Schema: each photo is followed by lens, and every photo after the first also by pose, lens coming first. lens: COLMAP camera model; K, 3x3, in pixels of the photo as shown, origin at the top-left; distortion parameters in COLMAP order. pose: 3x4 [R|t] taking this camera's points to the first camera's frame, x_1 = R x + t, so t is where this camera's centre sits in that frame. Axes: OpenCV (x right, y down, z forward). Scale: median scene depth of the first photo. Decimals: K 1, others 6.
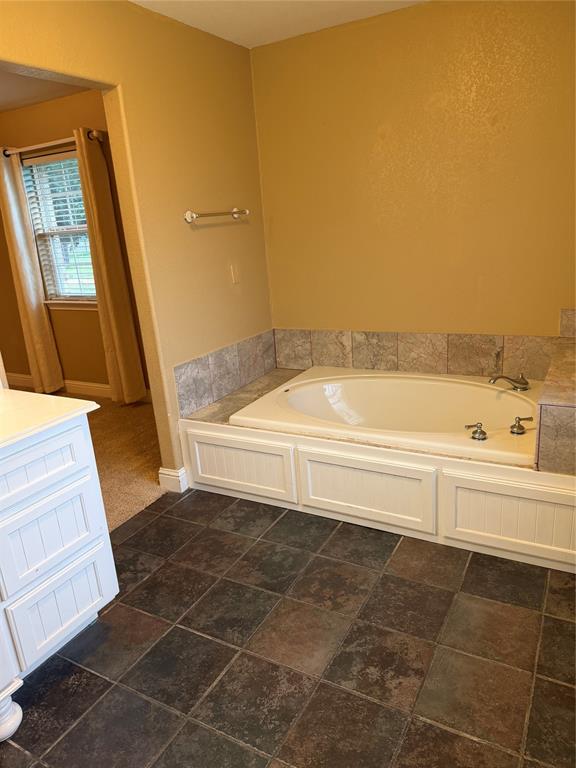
lens RADIAL K [[534.8, 0, 289.0], [0, 534.8, 388.7], [0, 0, 1]] dist [0.045943, -0.062217]
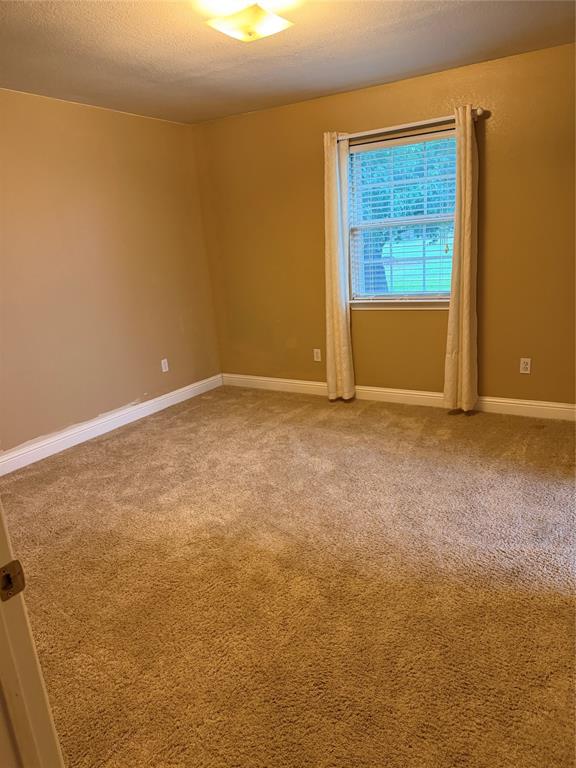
lens RADIAL K [[534.8, 0, 291.8], [0, 534.8, 385.1], [0, 0, 1]] dist [0.045943, -0.062217]
pose [[0.997872, 0.016518, -0.063078, -0.489896], [-0.018658, 0.999265, -0.033492, 0.013654], [0.062478, 0.034597, 0.997446, 0.085033]]
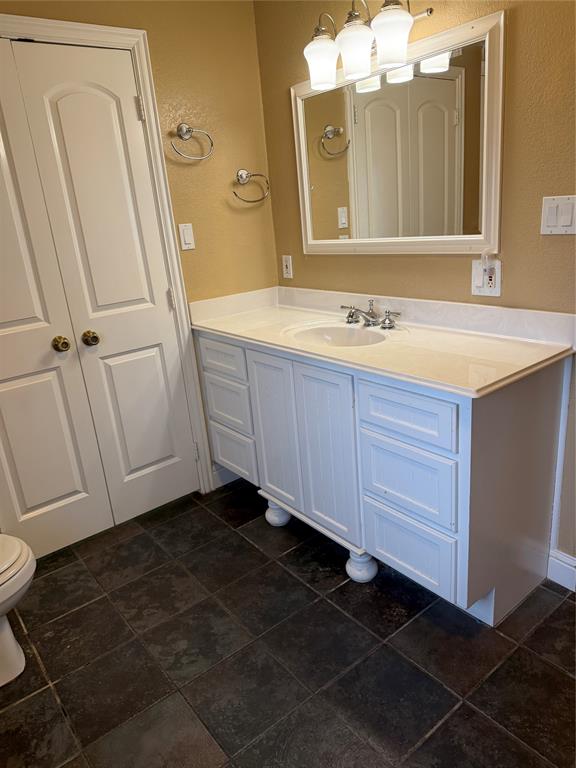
lens RADIAL K [[534.8, 0, 283.9], [0, 534.8, 389.2], [0, 0, 1]] dist [0.045943, -0.062217]
pose [[-0.380675, 0.389318, -0.838760, 0.471311], [-0.171142, 0.861720, 0.477649, -0.351102], [0.908734, 0.325376, -0.261407, 1.095947]]
